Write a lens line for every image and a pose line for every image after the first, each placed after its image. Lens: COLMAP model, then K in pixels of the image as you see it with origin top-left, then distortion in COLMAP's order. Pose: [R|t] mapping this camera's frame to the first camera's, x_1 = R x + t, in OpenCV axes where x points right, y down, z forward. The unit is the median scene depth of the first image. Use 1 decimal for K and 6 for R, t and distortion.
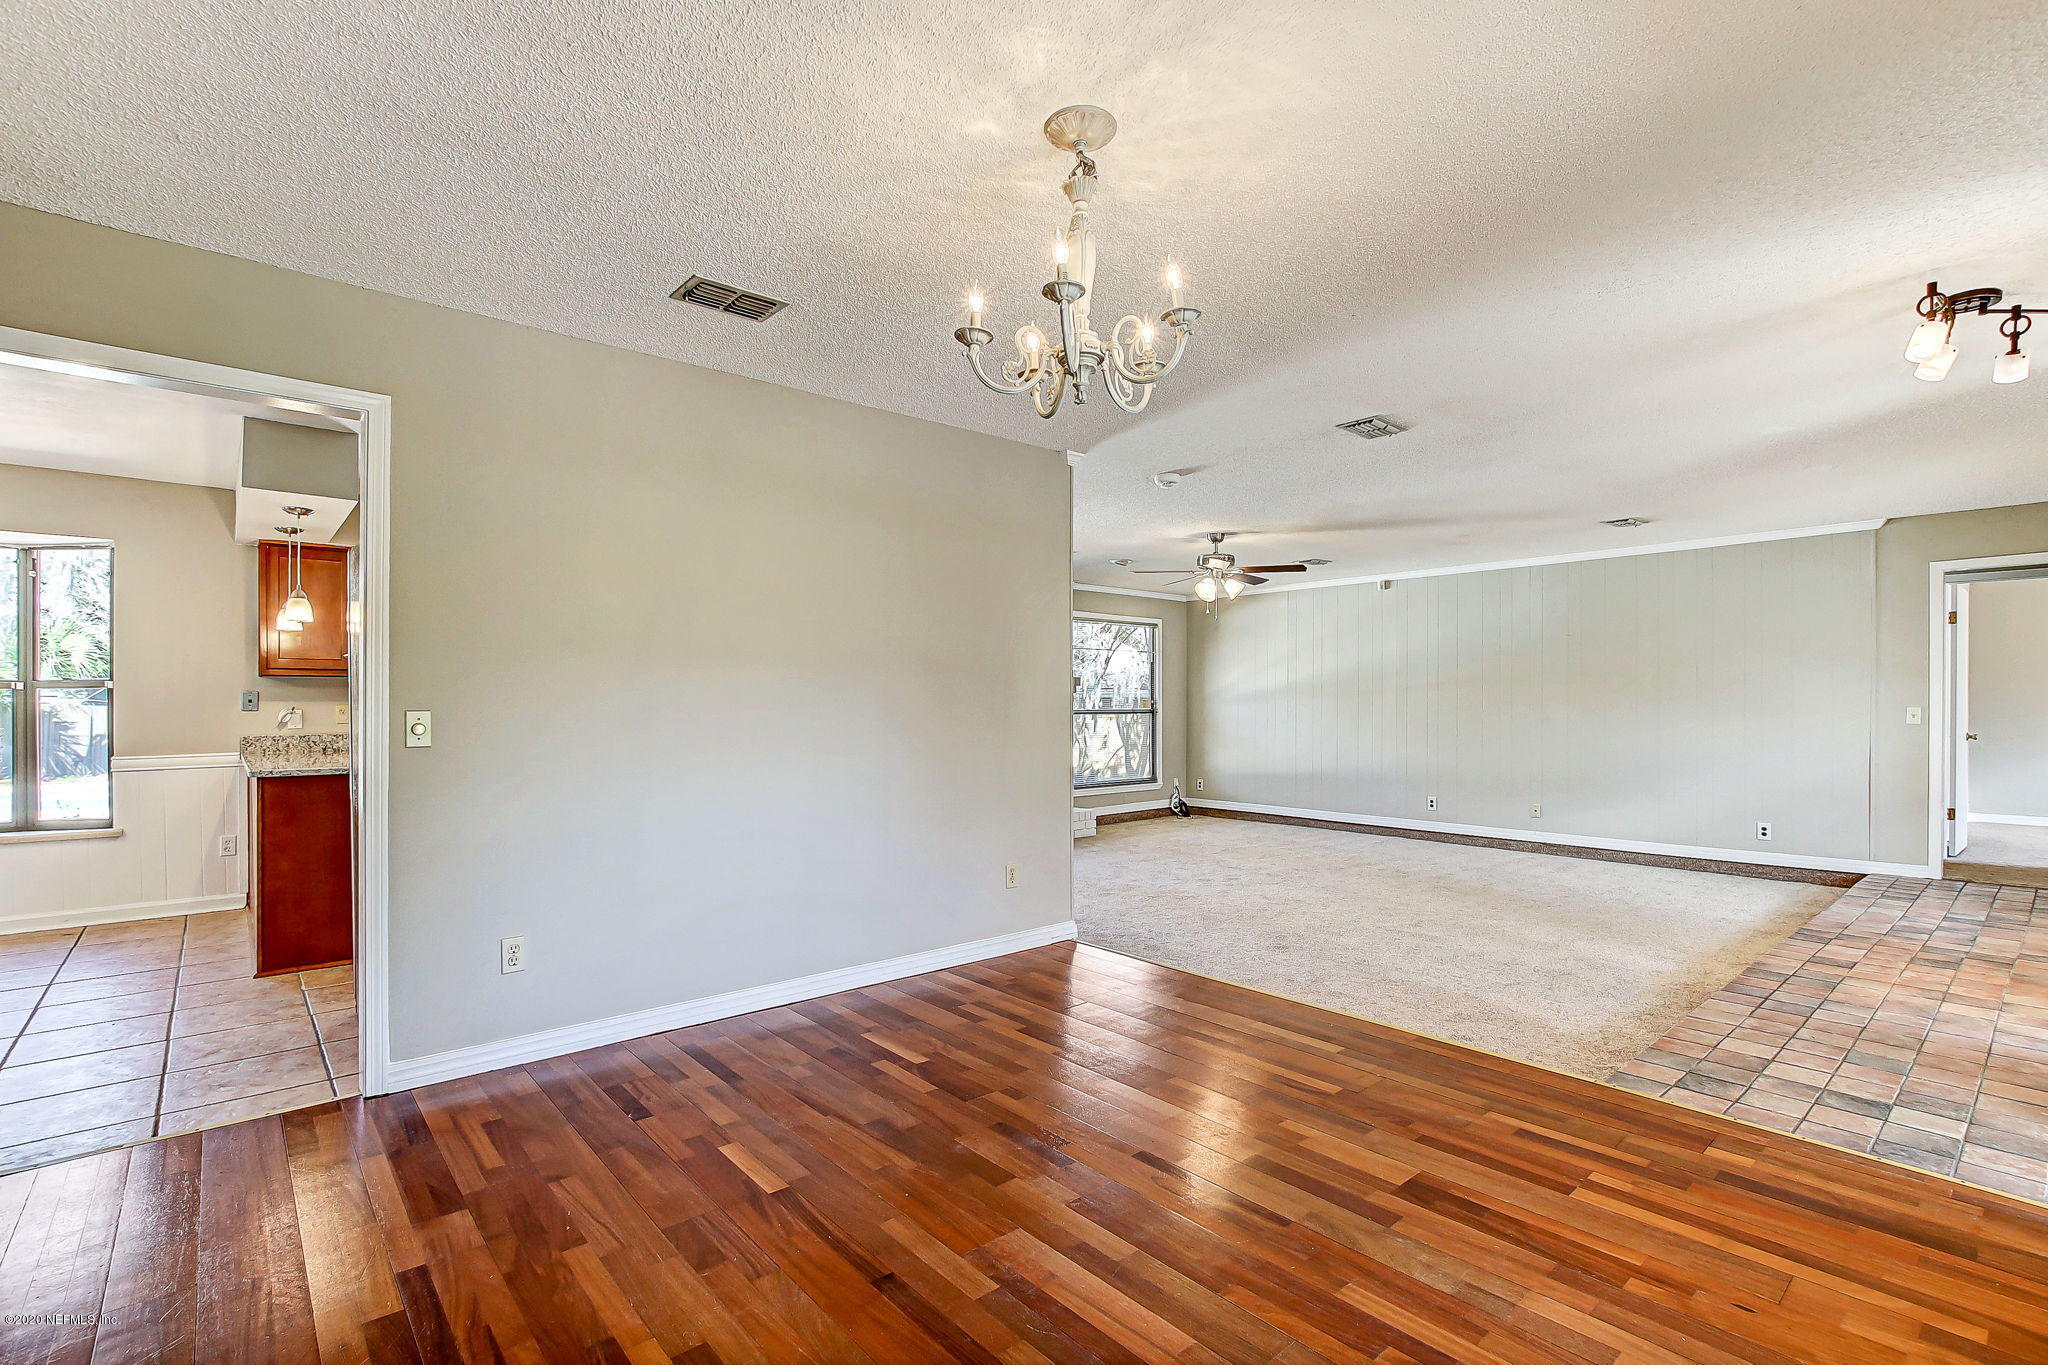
lens RADIAL K [[946.6, 0, 1011.2], [0, 946.6, 690.8], [0, 0, 1]] dist [-0.017083, 0.005405]
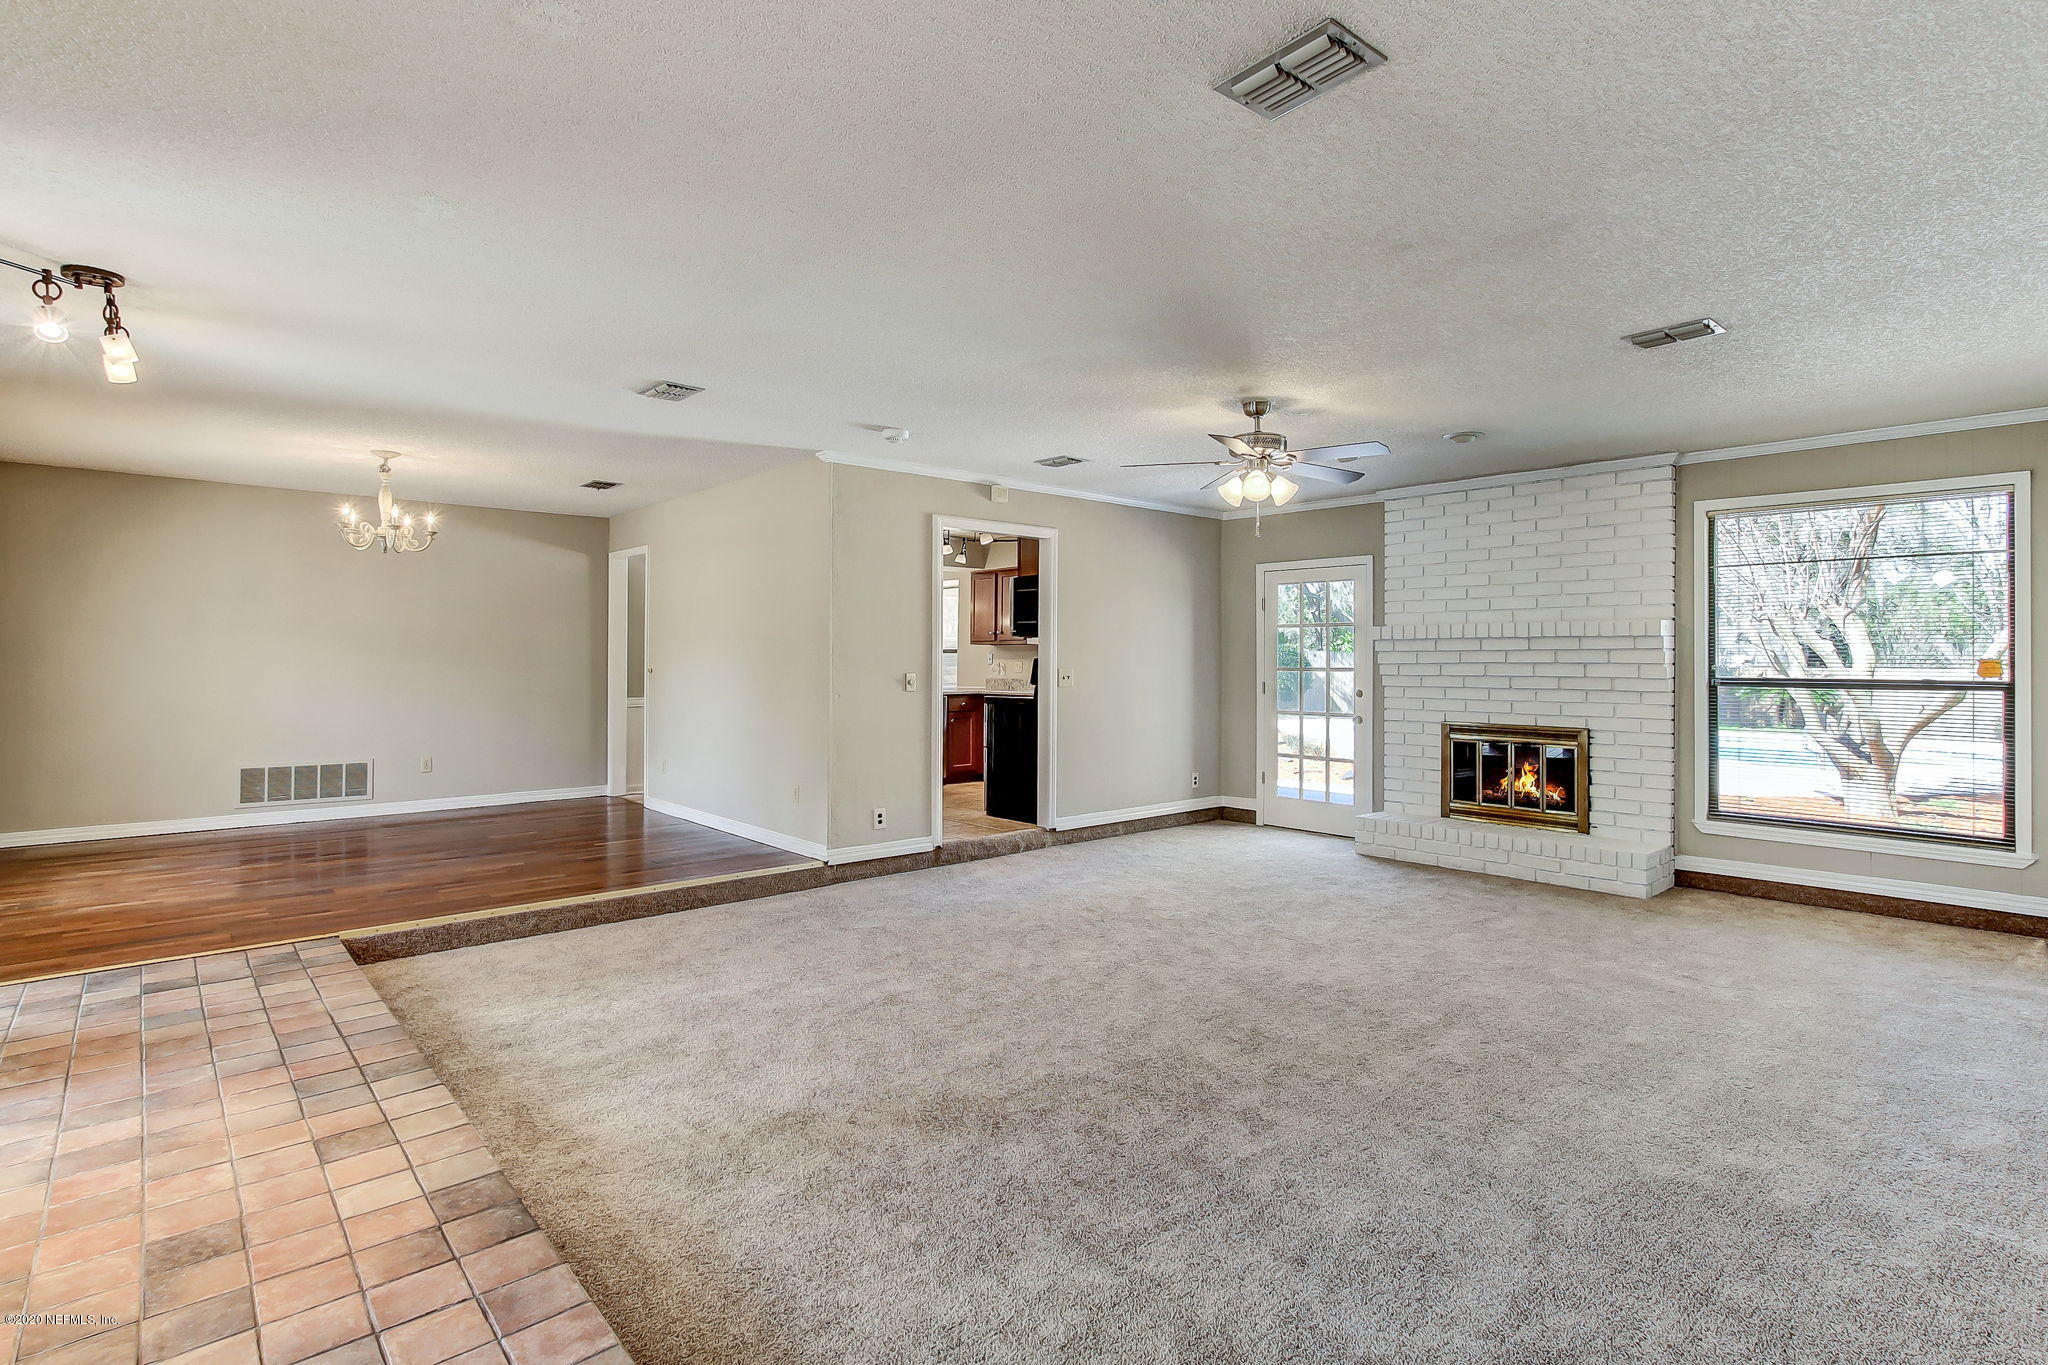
lens RADIAL K [[971.8, 0, 1043.5], [0, 971.8, 636.6], [0, 0, 1]] dist [-0.010545, 0.004616]
pose [[0.039405, -0.021227, -0.998998, 0.869734], [0.011331, 0.999720, -0.020796, 0.004993], [0.999159, -0.010500, 0.039634, 0.820784]]
